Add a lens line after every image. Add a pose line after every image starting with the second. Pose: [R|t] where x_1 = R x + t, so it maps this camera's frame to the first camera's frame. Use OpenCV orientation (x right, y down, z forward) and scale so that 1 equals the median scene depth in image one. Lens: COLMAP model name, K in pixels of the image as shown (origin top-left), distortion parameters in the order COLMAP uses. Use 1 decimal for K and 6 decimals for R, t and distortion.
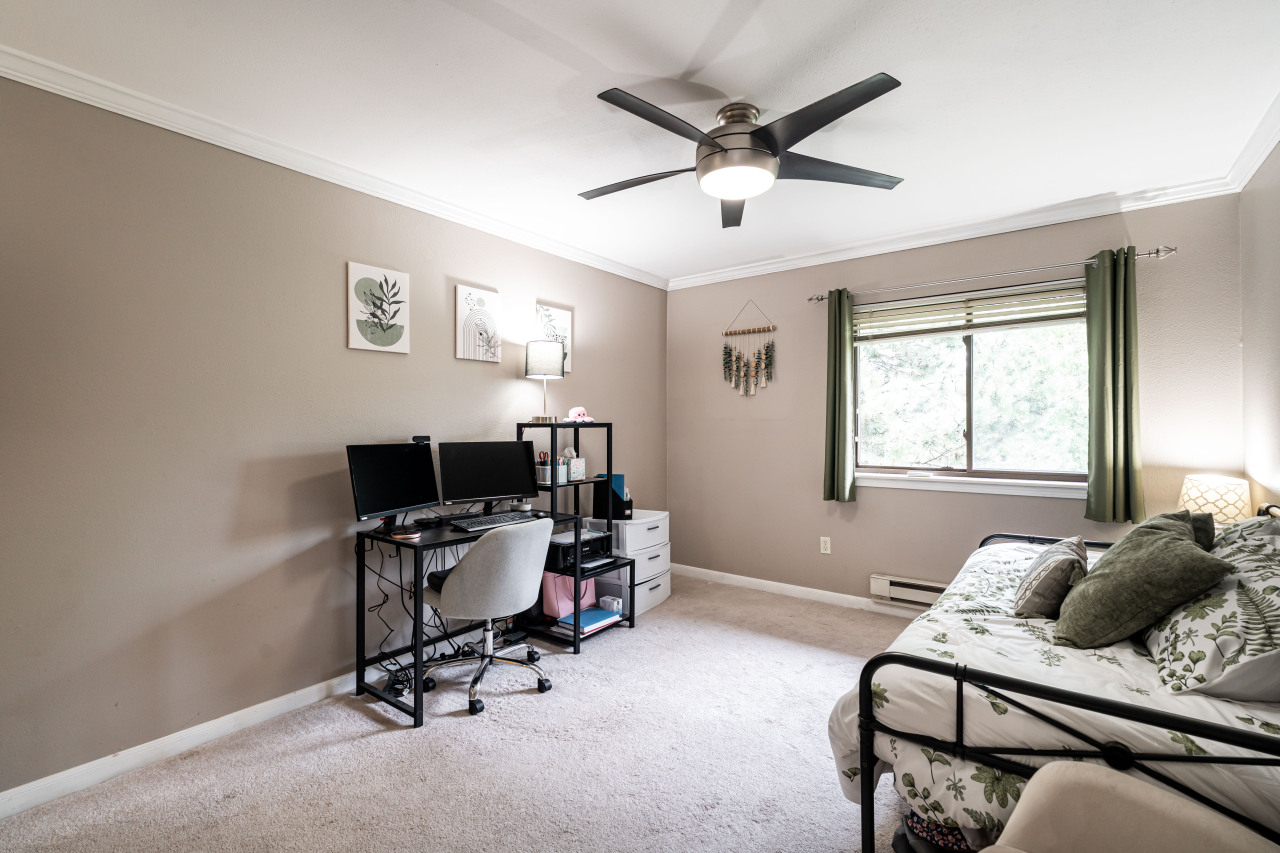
lens RADIAL K [[571.6, 0, 648.8], [0, 571.6, 425.1], [0, 0, 1]] dist [-0.007808, -0.000577]
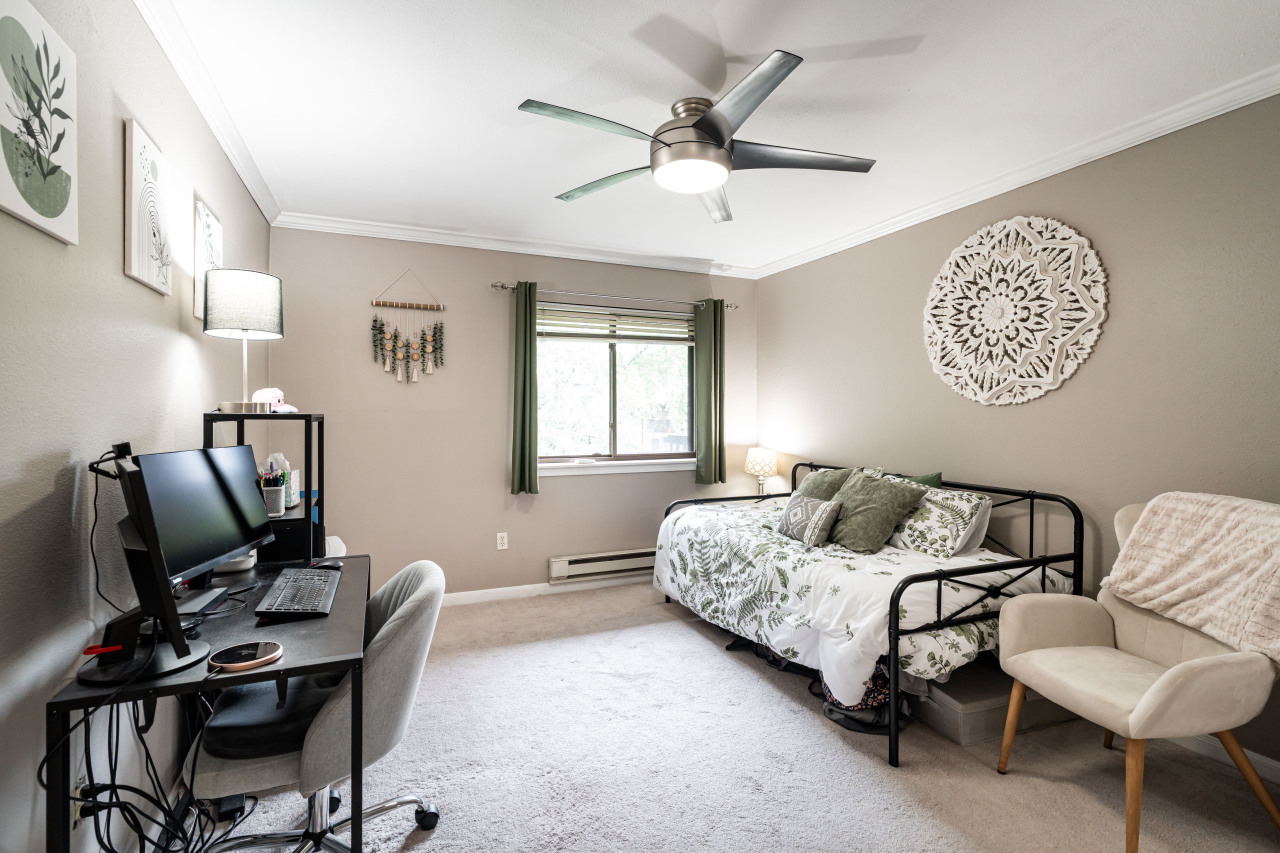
lens RADIAL K [[571.6, 0, 630.3], [0, 571.6, 421.8], [0, 0, 1]] dist [-0.007808, -0.000577]
pose [[0.502783, -0.004818, 0.864399, -0.530420], [-0.001879, 0.999976, 0.006667, 0.000253], [-0.864410, -0.004976, 0.502762, 0.403837]]
